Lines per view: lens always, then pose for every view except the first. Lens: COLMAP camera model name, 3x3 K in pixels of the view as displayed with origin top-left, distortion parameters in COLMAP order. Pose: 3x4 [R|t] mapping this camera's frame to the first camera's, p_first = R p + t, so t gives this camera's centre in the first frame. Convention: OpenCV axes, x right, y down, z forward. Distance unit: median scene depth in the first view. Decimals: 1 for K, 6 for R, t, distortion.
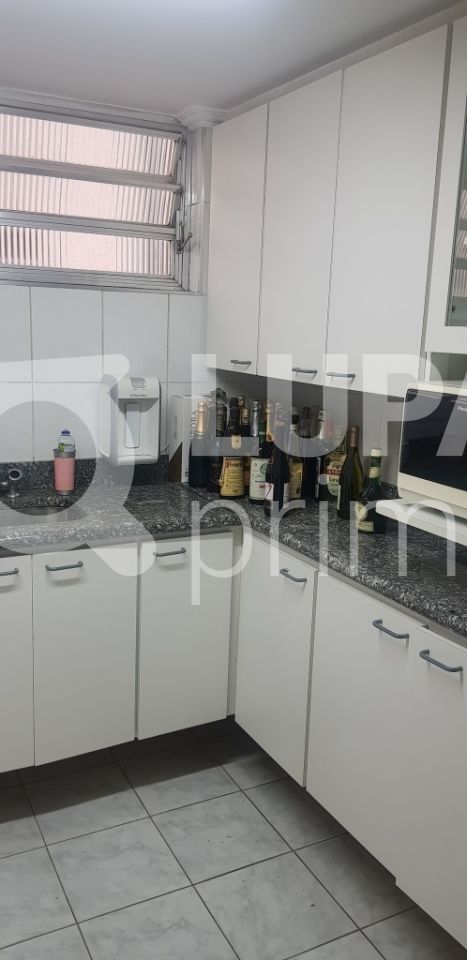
lens RADIAL K [[758.1, 0, 234.3], [0, 758.1, 474.0], [0, 0, 1]] dist [0.109398, -0.168562]
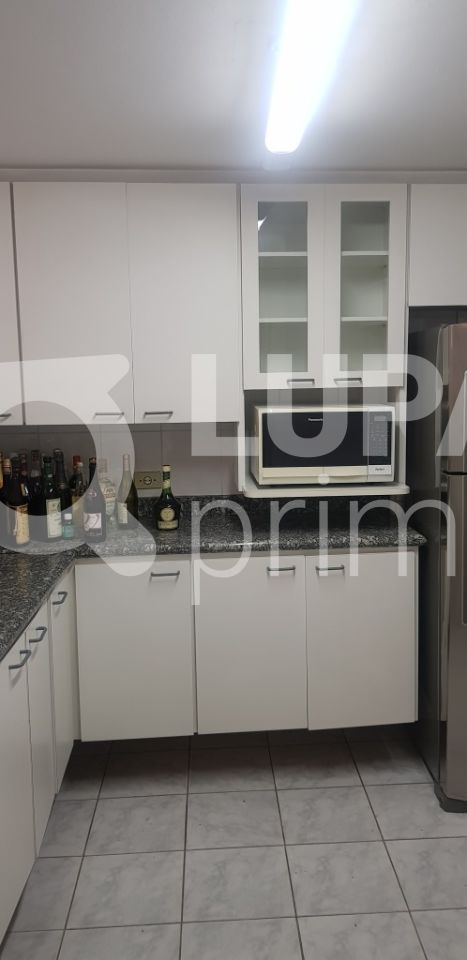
lens RADIAL K [[758.9, 0, 256.7], [0, 758.9, 459.1], [0, 0, 1]] dist [0.090712, -0.149659]
pose [[0.392943, -0.148741, 0.907453, -0.994617], [0.205352, 0.976104, 0.071072, -0.111456], [-0.896340, 0.158420, 0.414098, 0.324768]]
